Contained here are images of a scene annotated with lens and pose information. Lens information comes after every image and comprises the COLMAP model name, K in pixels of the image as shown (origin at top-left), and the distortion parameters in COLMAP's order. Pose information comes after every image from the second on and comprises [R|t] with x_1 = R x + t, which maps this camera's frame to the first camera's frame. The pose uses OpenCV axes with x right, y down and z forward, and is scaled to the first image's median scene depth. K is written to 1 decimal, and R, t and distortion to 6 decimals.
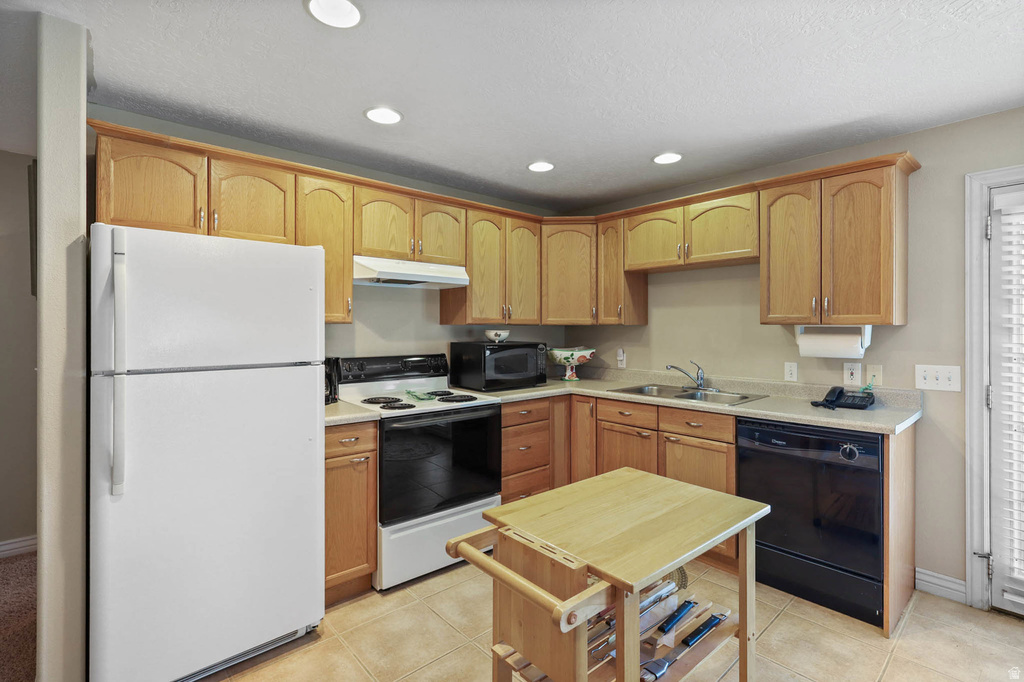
lens RADIAL K [[475.9, 0, 500.0], [0, 475.9, 329.1], [0, 0, 1]] dist [-0.003746, -0.000888]
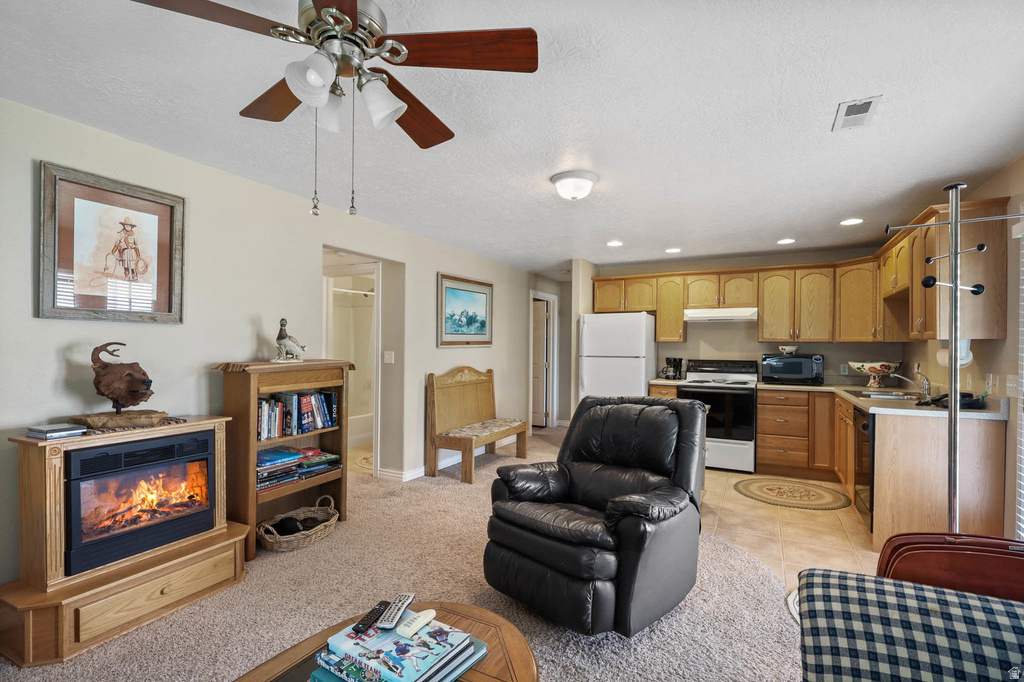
lens RADIAL K [[485.7, 0, 517.2], [0, 485.7, 351.6], [0, 0, 1]] dist [-0.003616, -0.000734]
pose [[0.368504, 0.012152, -0.929547, 1.202650], [-0.007391, 0.999921, 0.010142, 0.011476], [0.929597, 0.003133, 0.368565, -0.399064]]
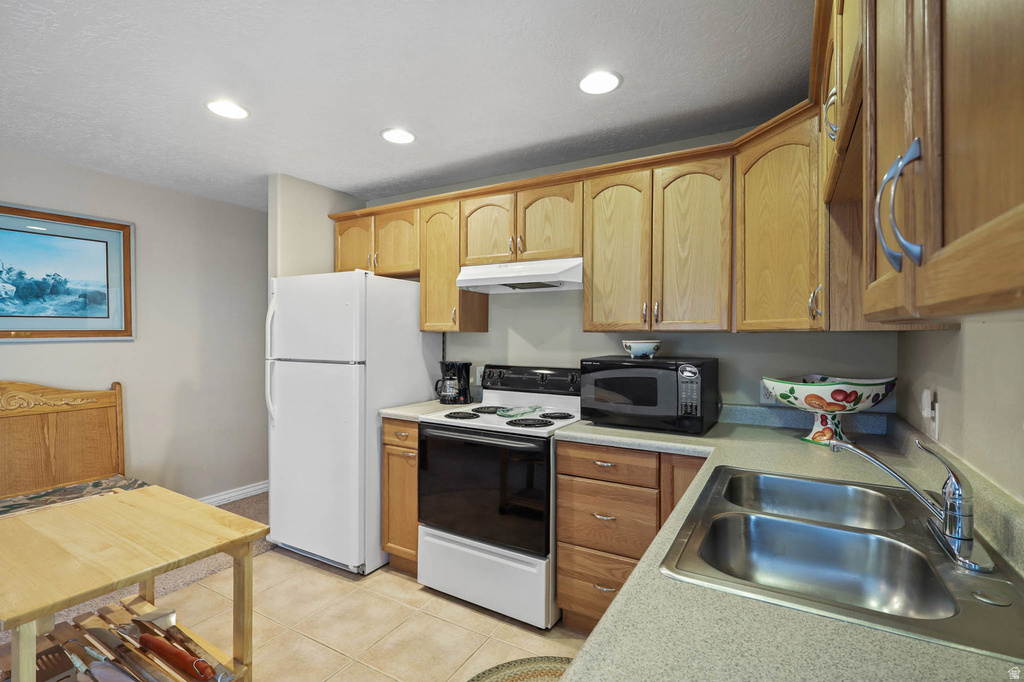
lens RADIAL K [[480.2, 0, 521.8], [0, 480.2, 342.7], [0, 0, 1]] dist [-0.003439, 0.001352]
pose [[0.328458, 0.016312, -0.944378, 0.637708], [-0.006560, 0.999866, 0.014989, -0.003316], [0.944496, 0.001271, 0.328521, 0.663965]]
